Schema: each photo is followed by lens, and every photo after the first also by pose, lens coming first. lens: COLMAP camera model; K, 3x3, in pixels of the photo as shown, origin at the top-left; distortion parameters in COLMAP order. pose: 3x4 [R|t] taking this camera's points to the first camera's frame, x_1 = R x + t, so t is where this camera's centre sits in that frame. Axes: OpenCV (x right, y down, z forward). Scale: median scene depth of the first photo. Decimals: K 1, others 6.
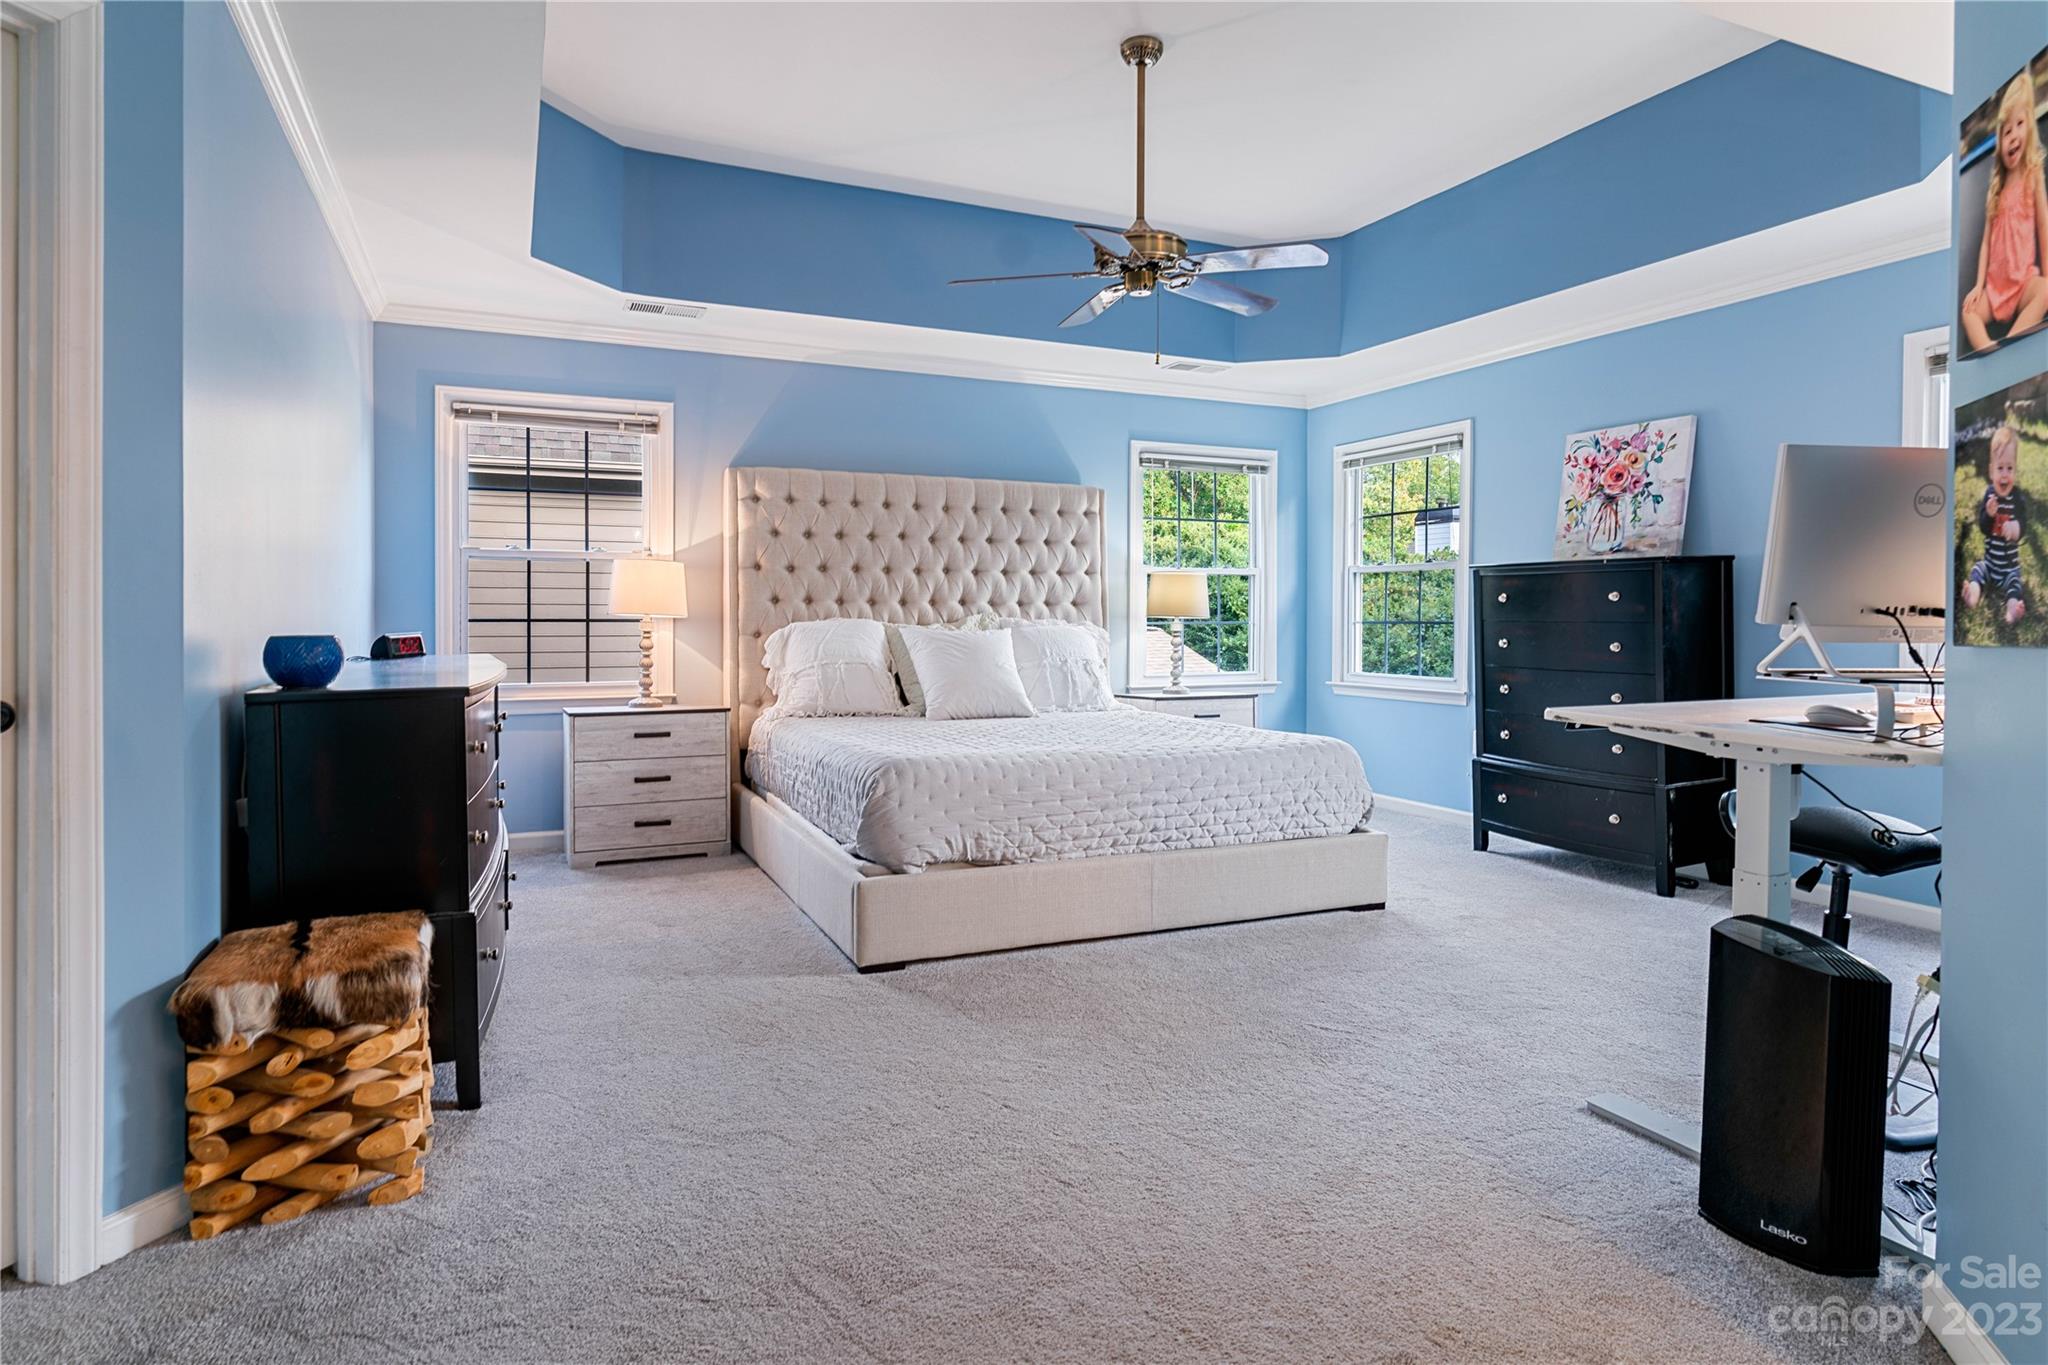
lens RADIAL K [[1131.7, 0, 1012.5], [0, 1131.7, 625.9], [0, 0, 1]] dist [-0.027444, 0.000108]
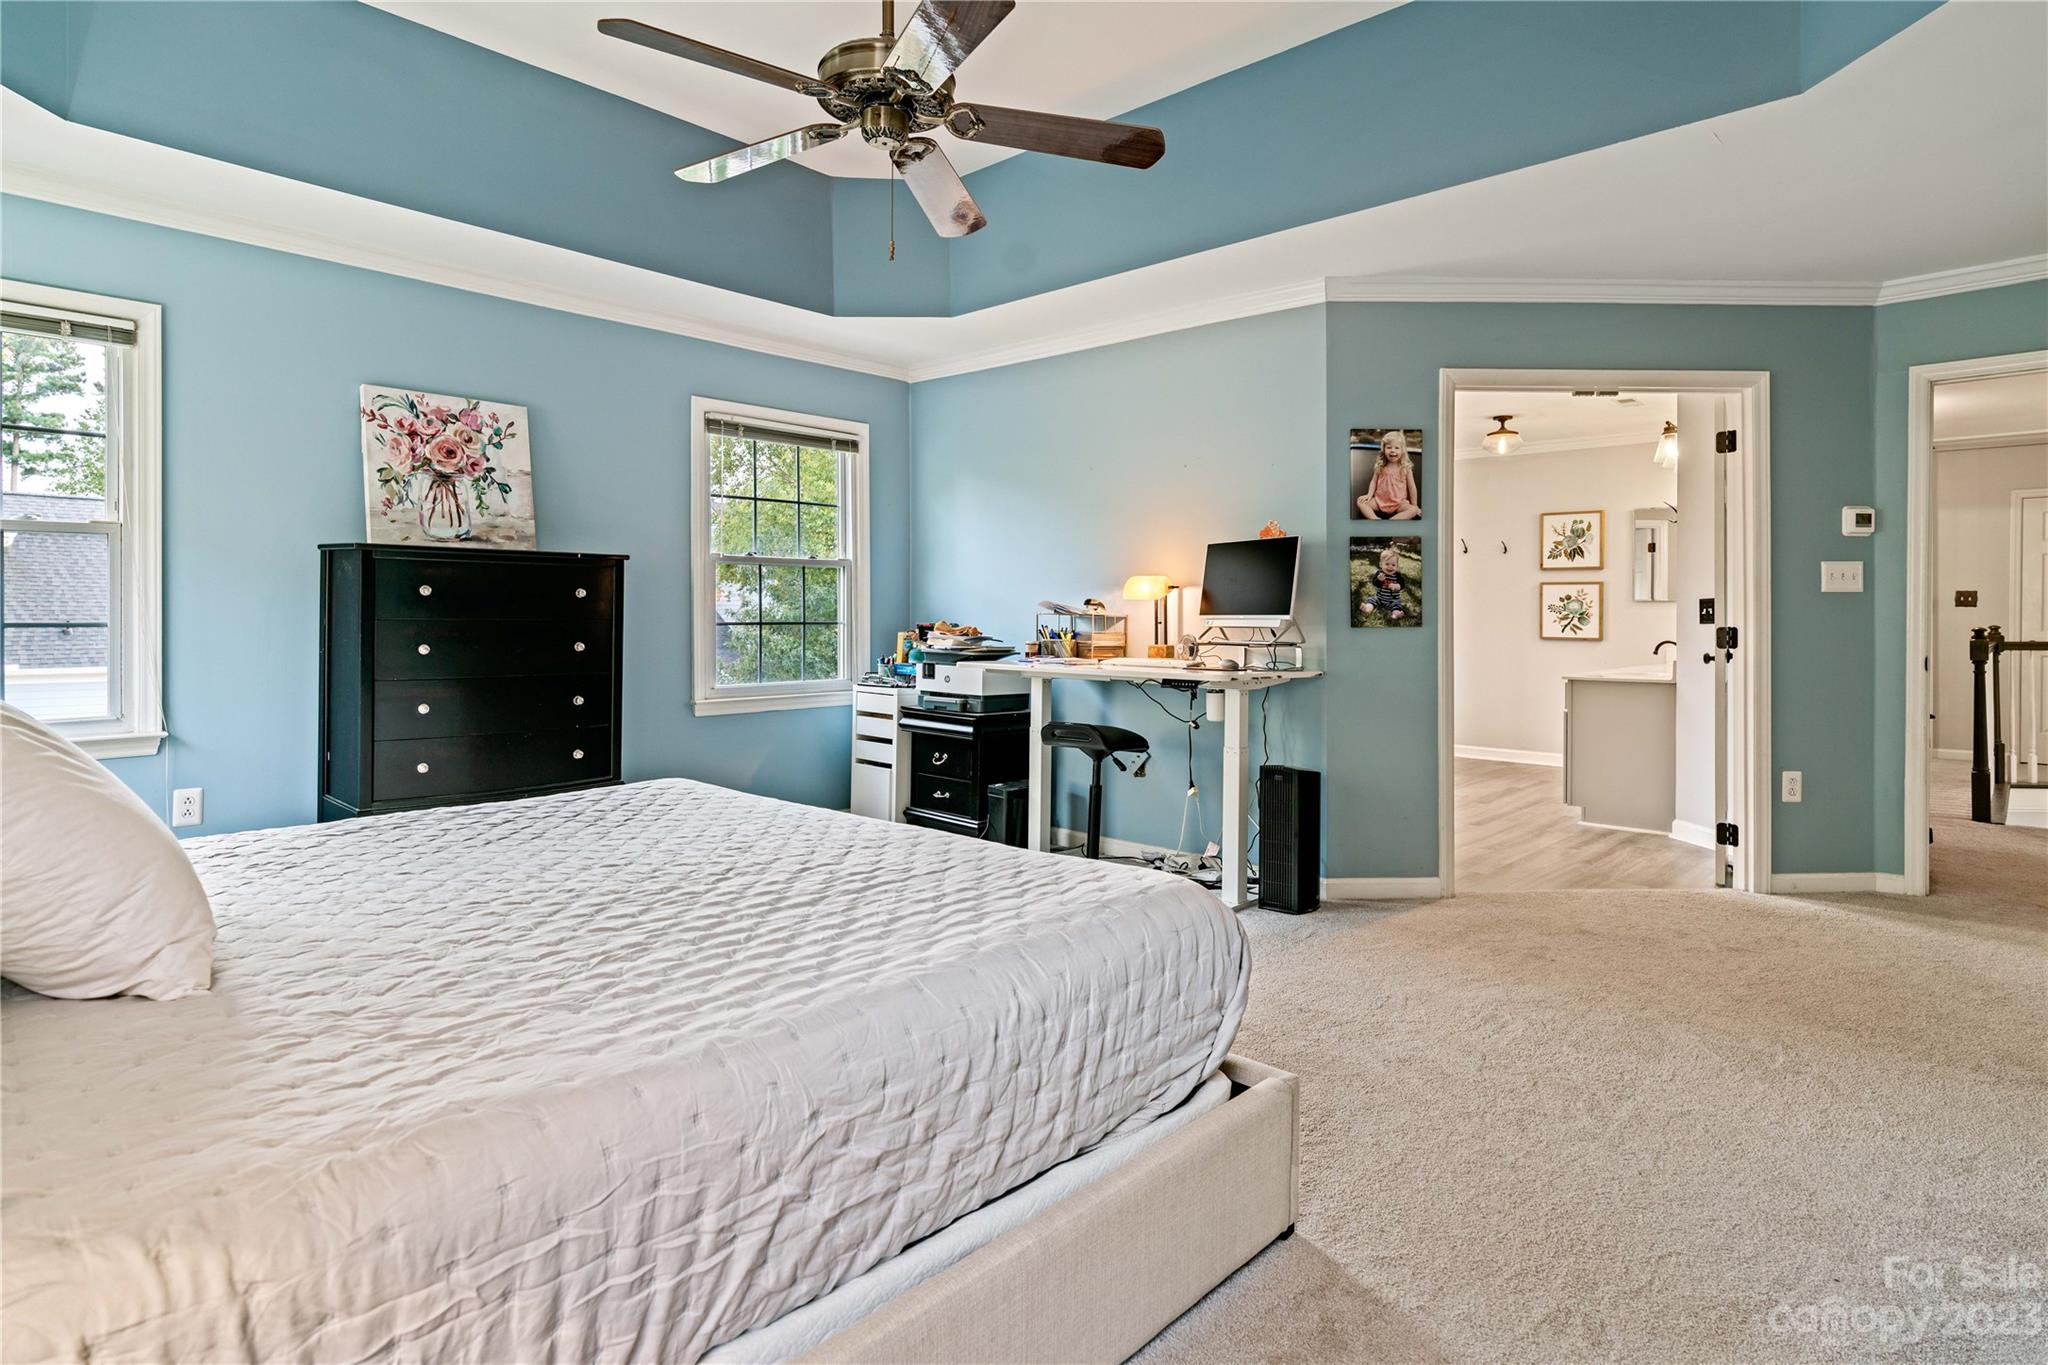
lens RADIAL K [[1131.7, 0, 1013.3], [0, 1131.7, 617.9], [0, 0, 1]] dist [-0.027444, 0.000108]
pose [[-0.390646, -0.003333, 0.920535, -0.441253], [0.004751, 0.999973, 0.005637, -0.008326], [-0.920529, 0.006575, -0.390620, 0.954200]]
